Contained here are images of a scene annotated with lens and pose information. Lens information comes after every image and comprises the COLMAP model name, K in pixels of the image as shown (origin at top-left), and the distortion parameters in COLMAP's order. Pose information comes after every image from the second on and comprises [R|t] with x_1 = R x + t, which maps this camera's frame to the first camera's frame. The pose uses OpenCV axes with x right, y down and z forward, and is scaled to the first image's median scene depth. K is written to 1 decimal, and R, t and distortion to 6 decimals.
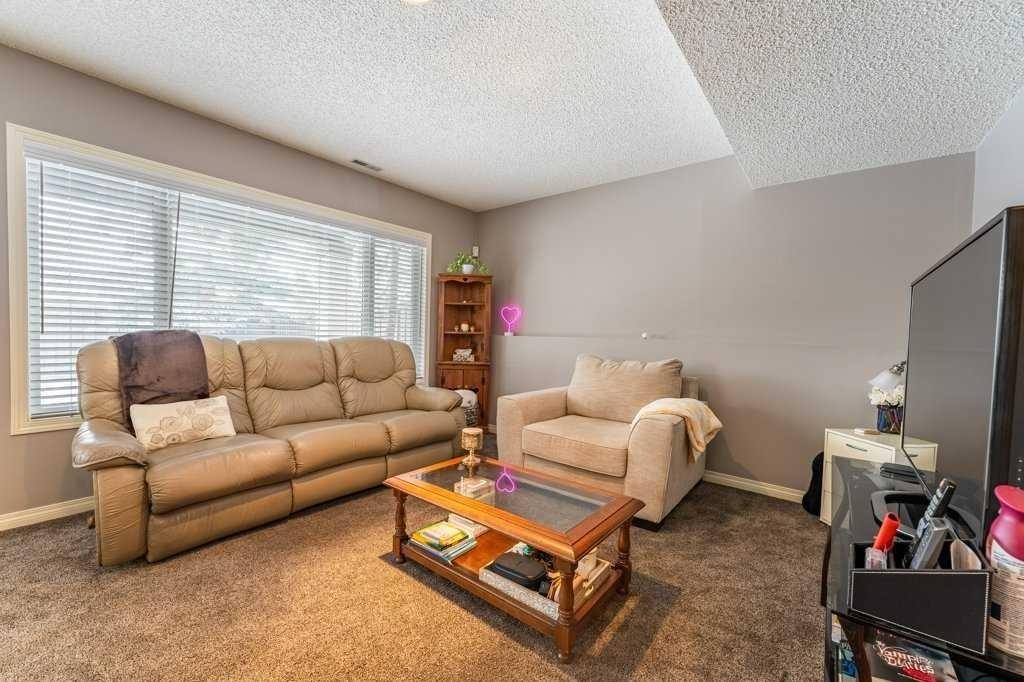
lens RADIAL K [[417.5, 0, 505.5], [0, 417.5, 346.2], [0, 0, 1]] dist [0.000718, 0.000078]
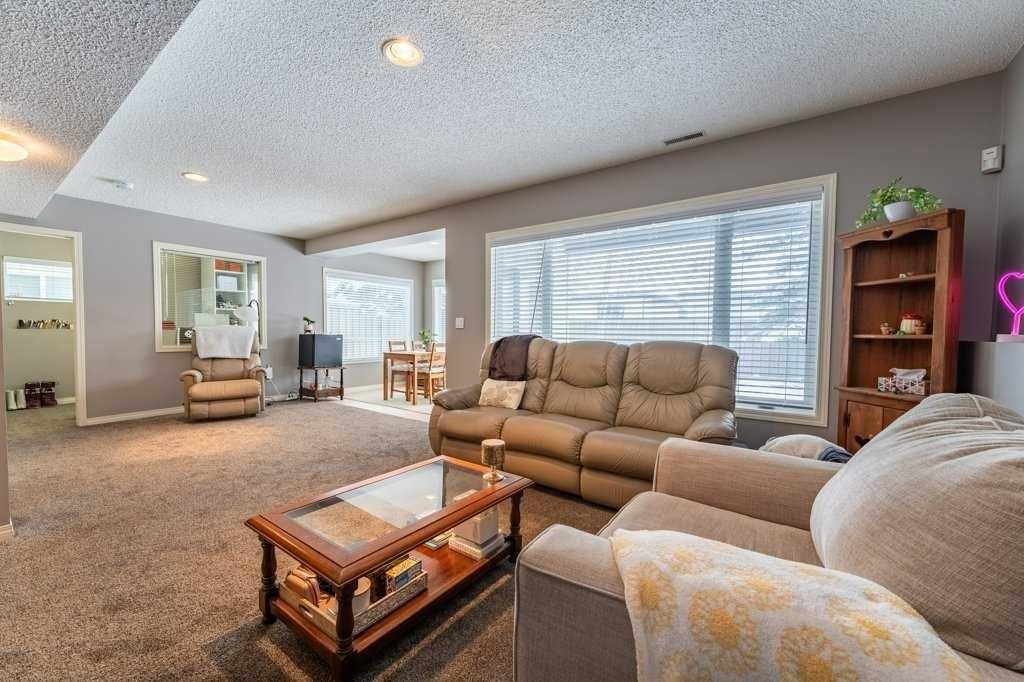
lens RADIAL K [[417.5, 0, 505.5], [0, 417.5, 346.2], [0, 0, 1]] dist [0.000718, 0.000078]
pose [[0.017836, 0.011584, -0.999774, 0.500583], [-0.040901, 0.999104, 0.010847, -0.007682], [0.999004, 0.040698, 0.018294, 0.628200]]
